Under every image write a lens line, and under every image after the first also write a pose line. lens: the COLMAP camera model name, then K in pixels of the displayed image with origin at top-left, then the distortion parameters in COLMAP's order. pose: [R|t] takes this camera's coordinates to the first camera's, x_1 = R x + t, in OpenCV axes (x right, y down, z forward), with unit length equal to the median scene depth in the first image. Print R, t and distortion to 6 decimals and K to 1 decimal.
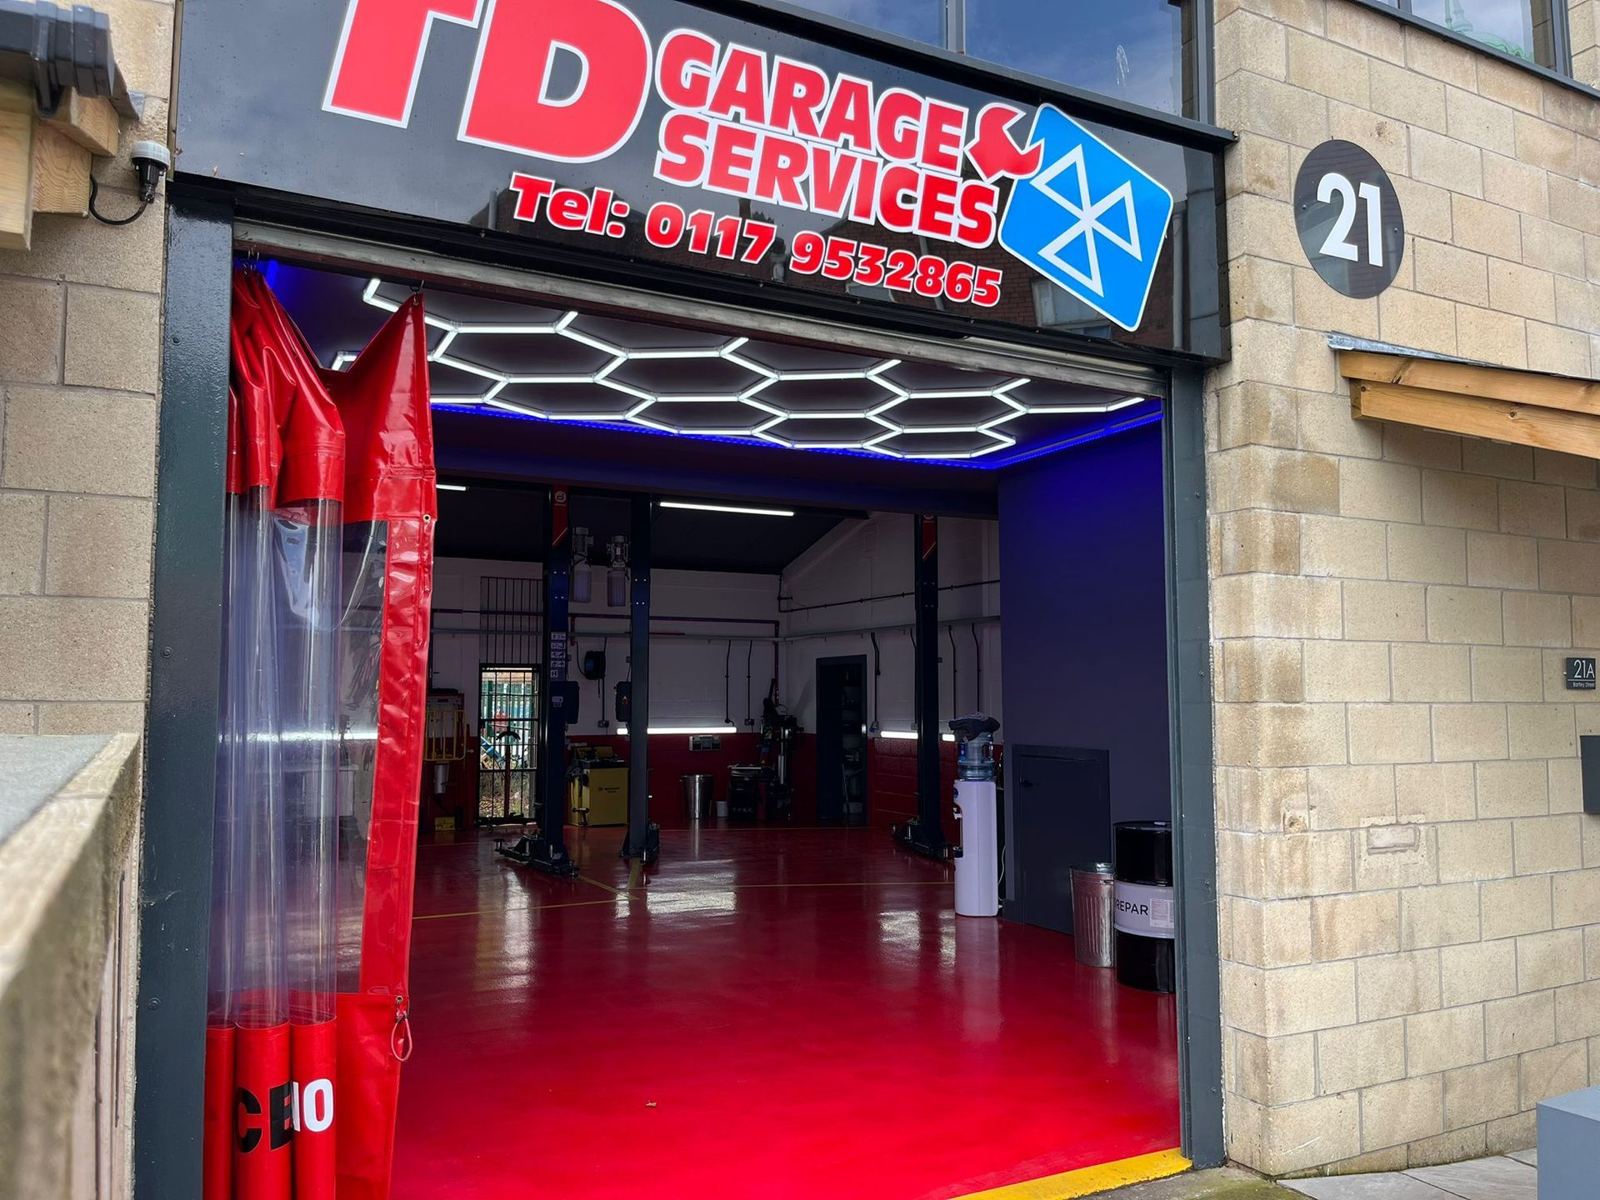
lens RADIAL K [[1163.9, 0, 800.0], [0, 1163.9, 600.0], [0, 0, 1]] dist [0.031455, -0.001071]
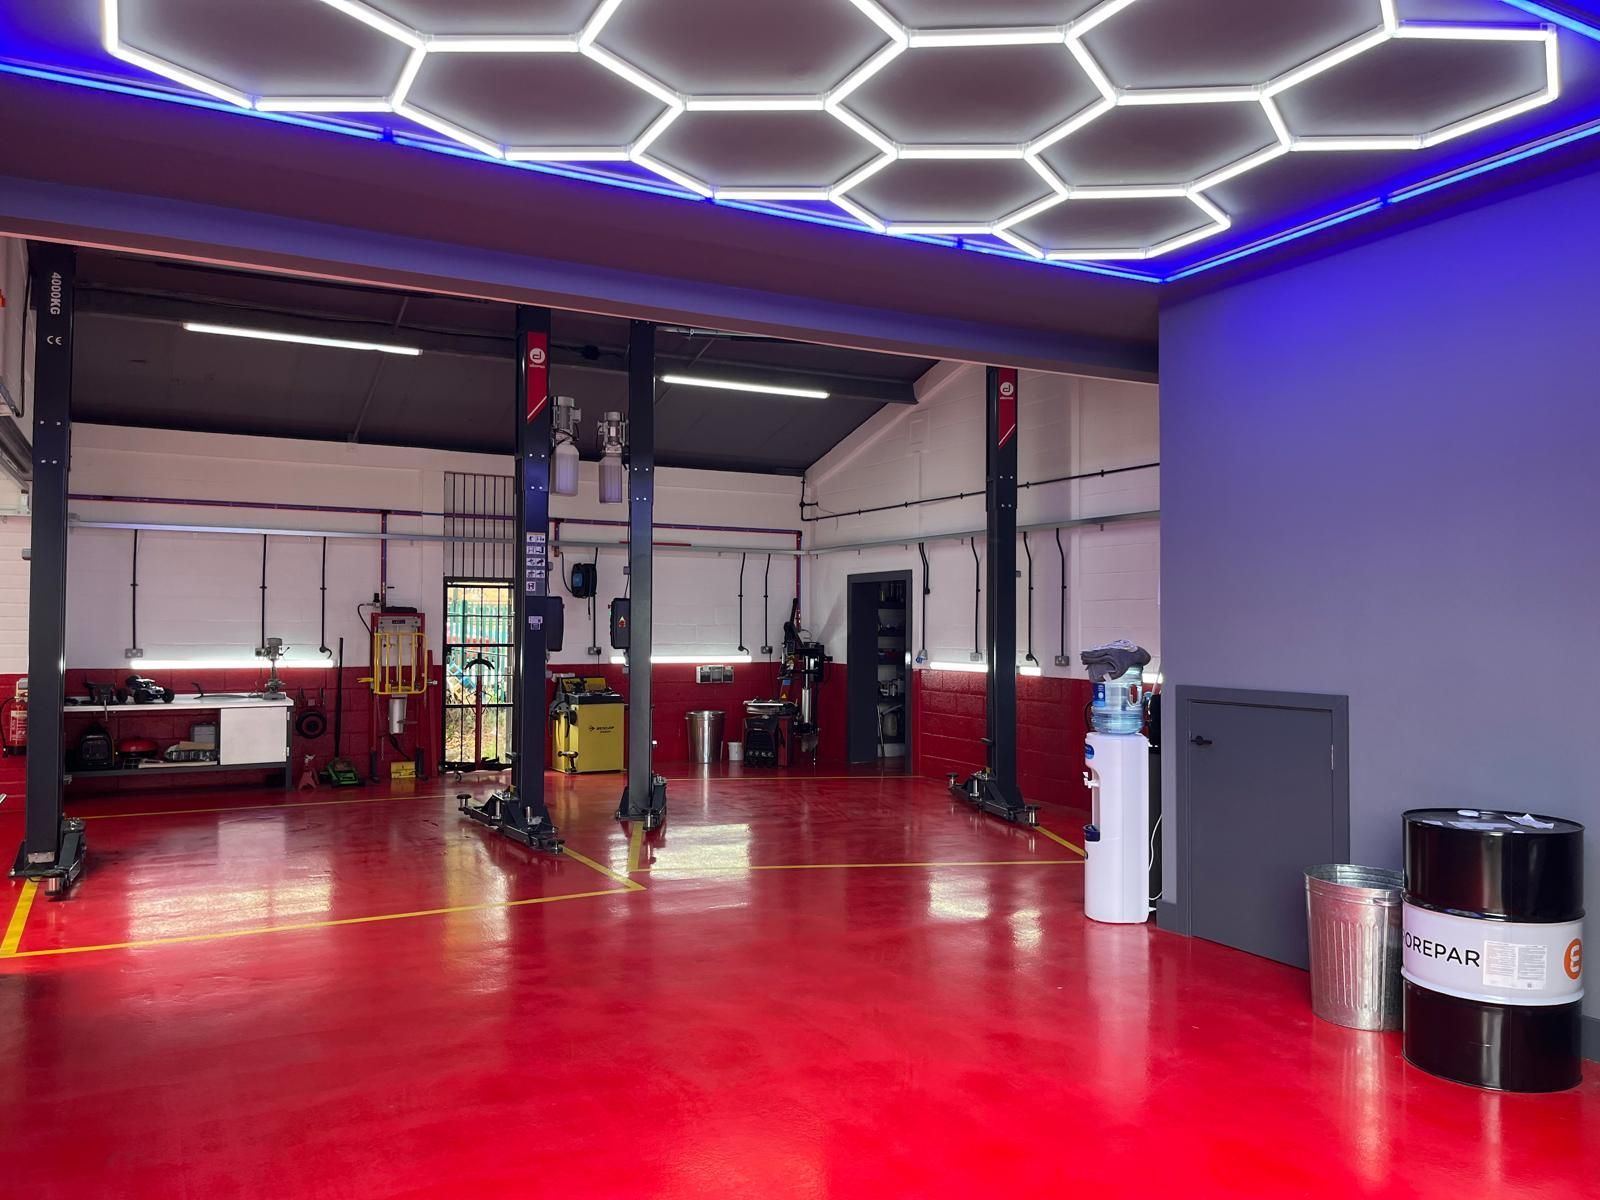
lens RADIAL K [[1163.9, 0, 800.0], [0, 1163.9, 600.0], [0, 0, 1]] dist [0.031455, -0.001071]
pose [[0.999941, 0.006507, 0.008700, -0.031227], [-0.007036, 0.998037, 0.062229, 0.018253], [-0.008278, -0.062287, 0.998024, 0.180770]]
